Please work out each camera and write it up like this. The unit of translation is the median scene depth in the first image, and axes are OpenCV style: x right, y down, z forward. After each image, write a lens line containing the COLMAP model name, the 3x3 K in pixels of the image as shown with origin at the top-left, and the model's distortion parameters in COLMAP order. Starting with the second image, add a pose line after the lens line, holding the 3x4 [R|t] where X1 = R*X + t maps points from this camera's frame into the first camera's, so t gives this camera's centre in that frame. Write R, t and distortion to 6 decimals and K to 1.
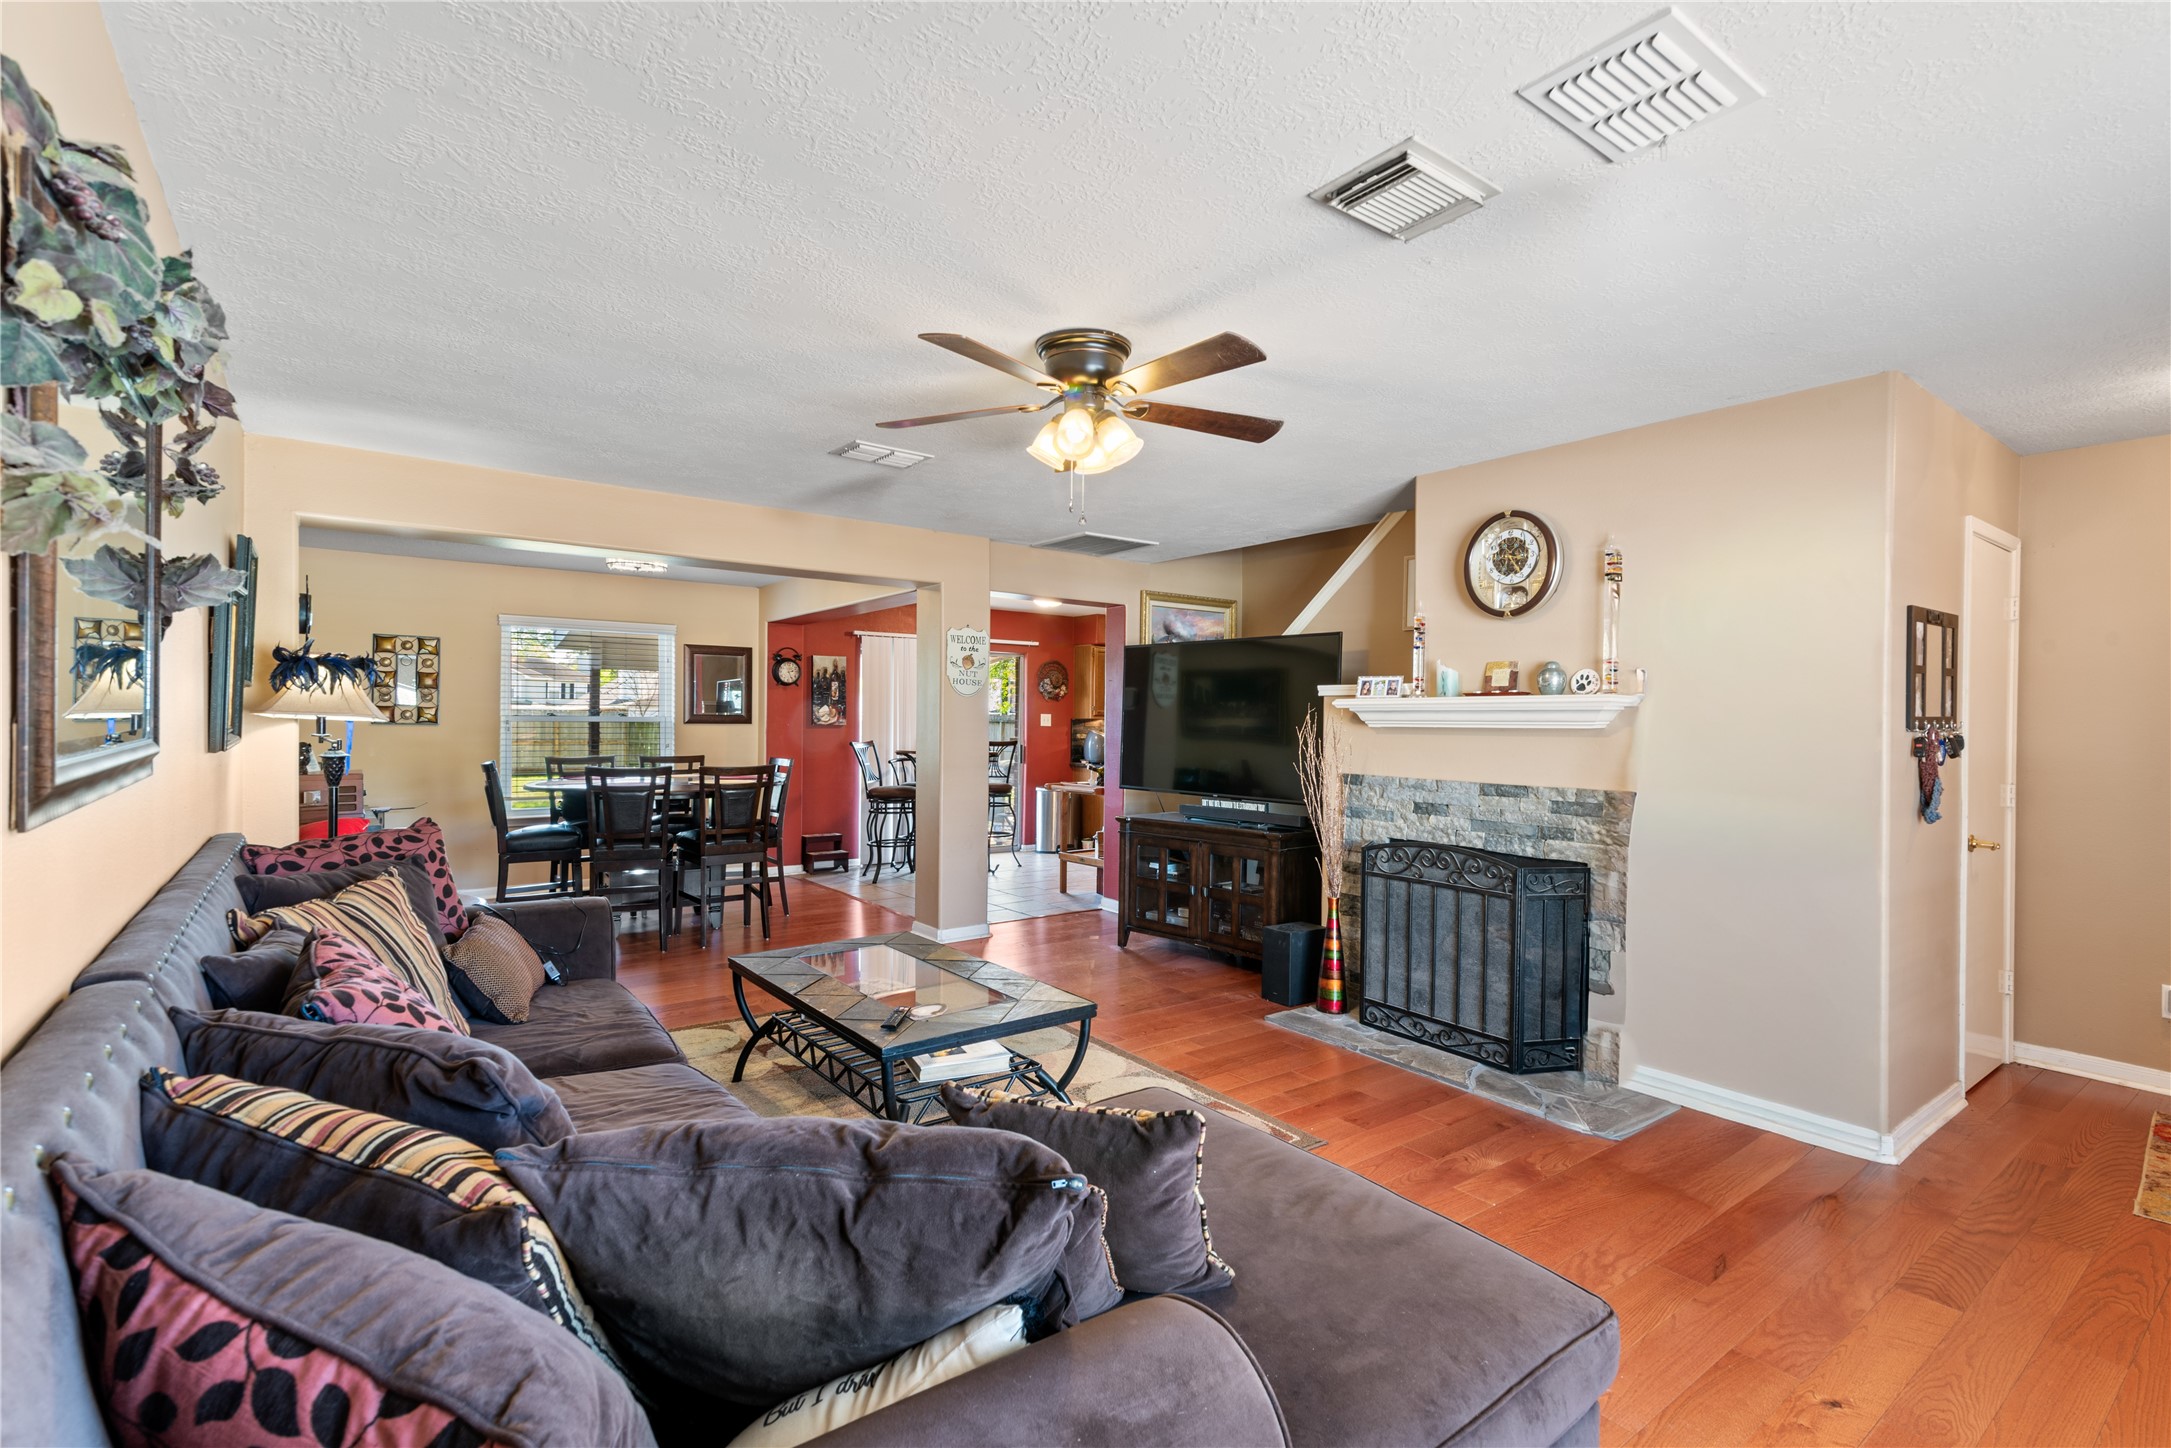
lens RADIAL K [[993.3, 0, 1099.3], [0, 993.3, 719.0], [0, 0, 1]] dist [0.009442, -0.000416]
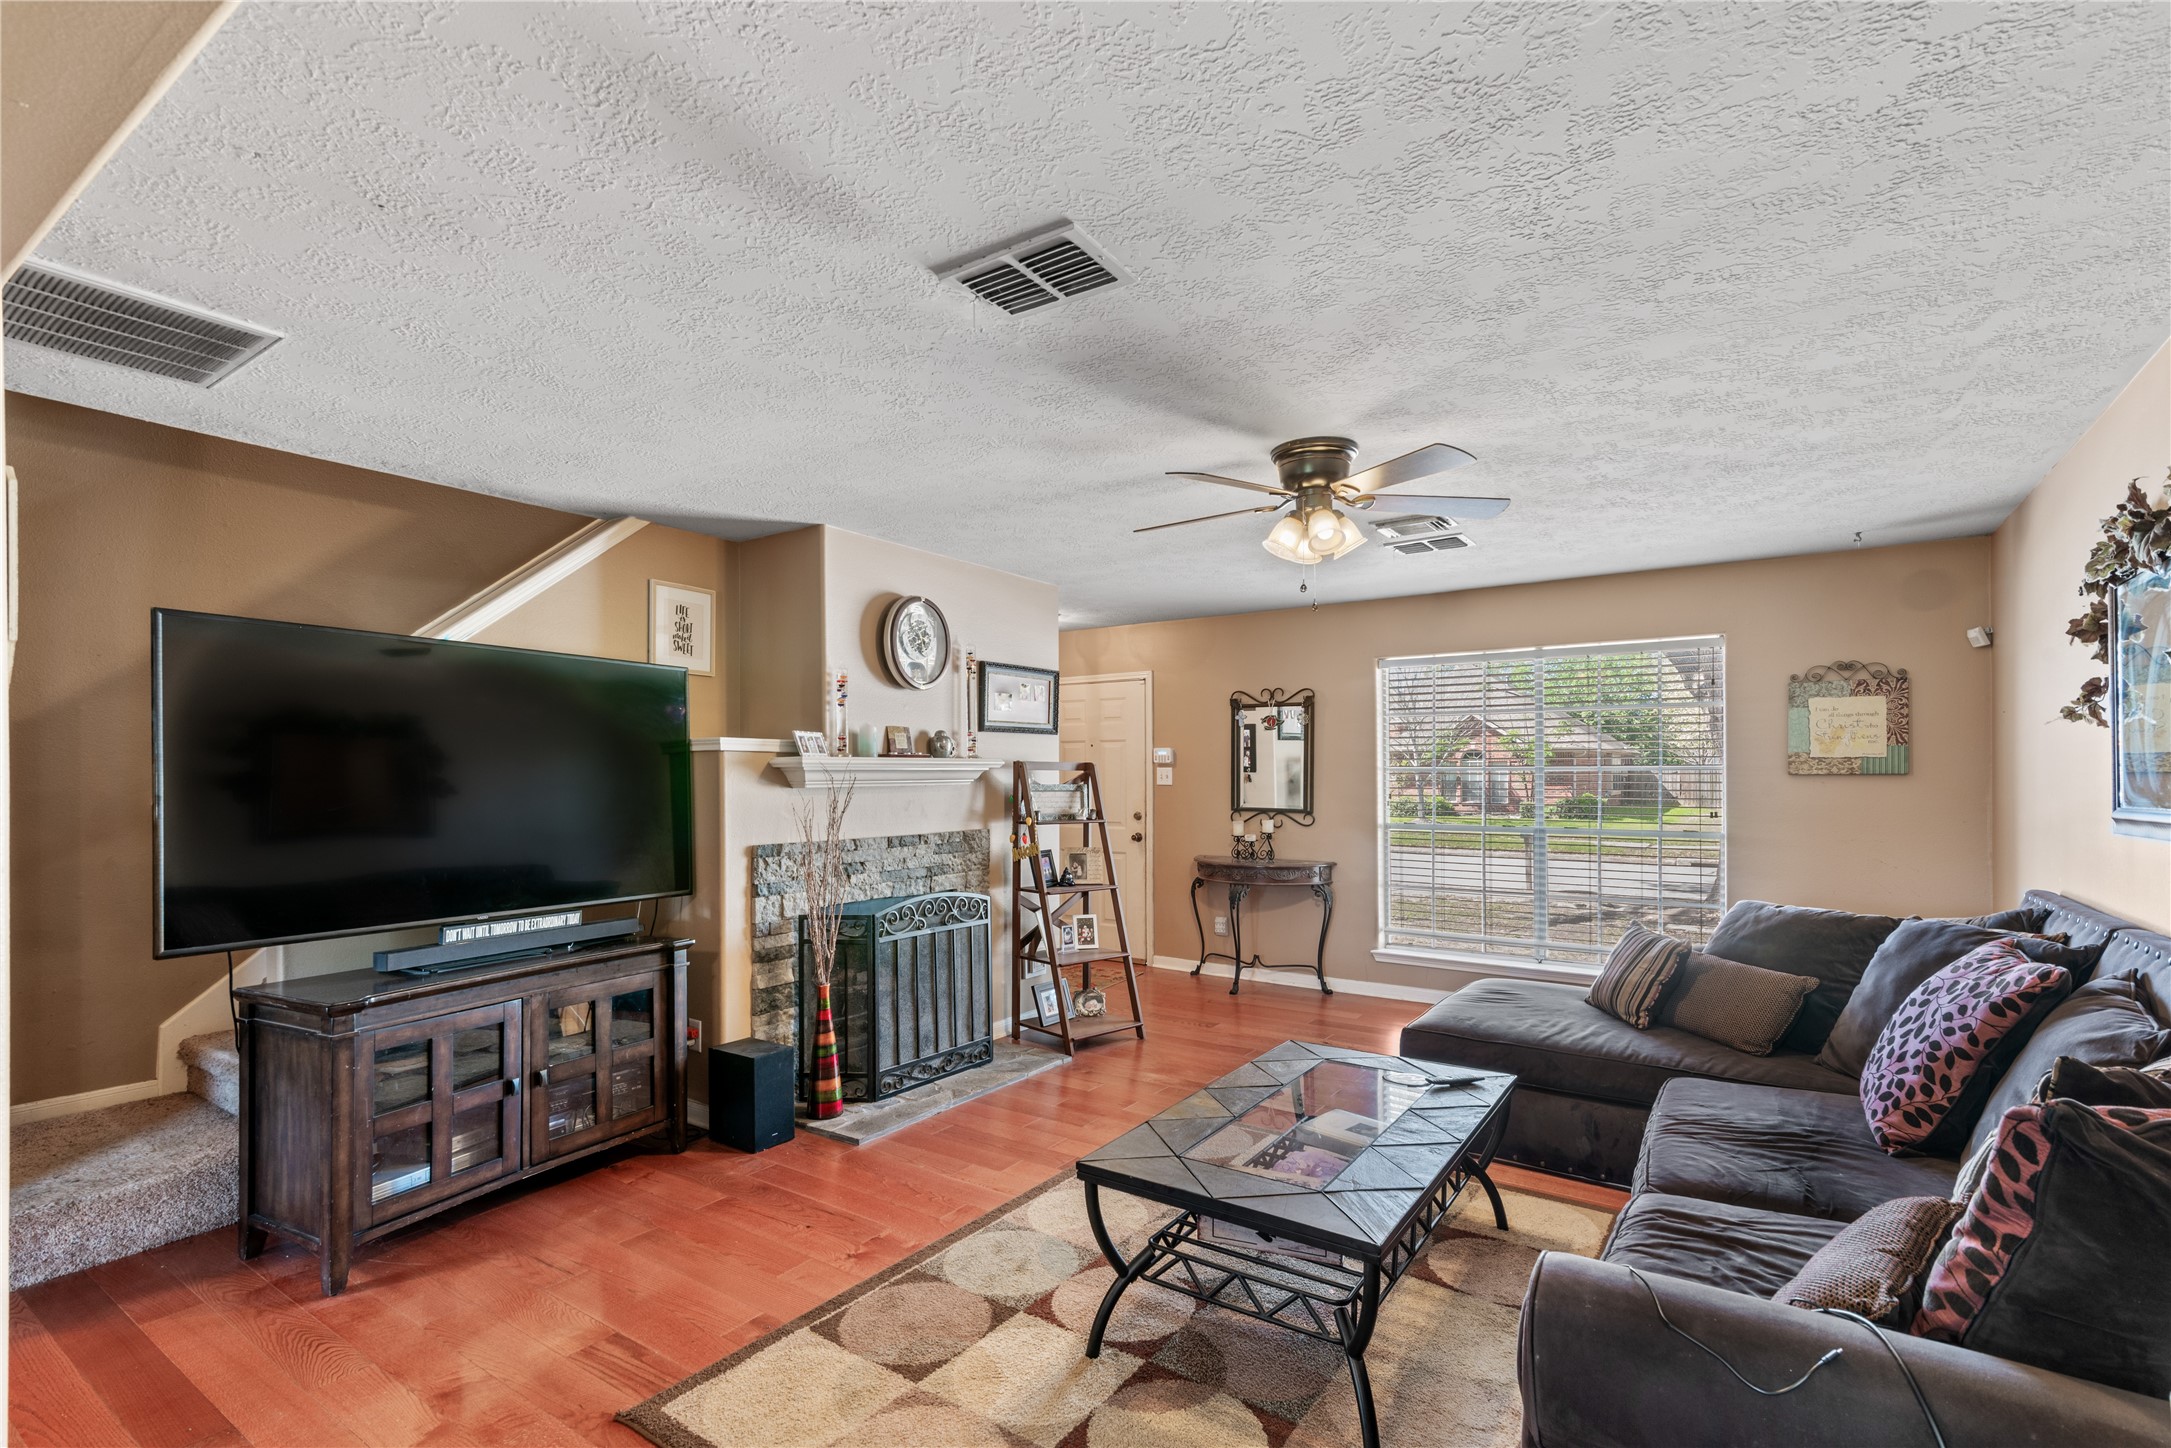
lens RADIAL K [[990.8, 0, 1085.2], [0, 990.8, 753.3], [0, 0, 1]] dist [0.011658, -0.000641]
pose [[-0.314359, 0.012945, 0.949216, -0.714362], [0.000951, 0.999911, -0.013322, -0.012848], [-0.949304, -0.003285, -0.314343, 1.133371]]
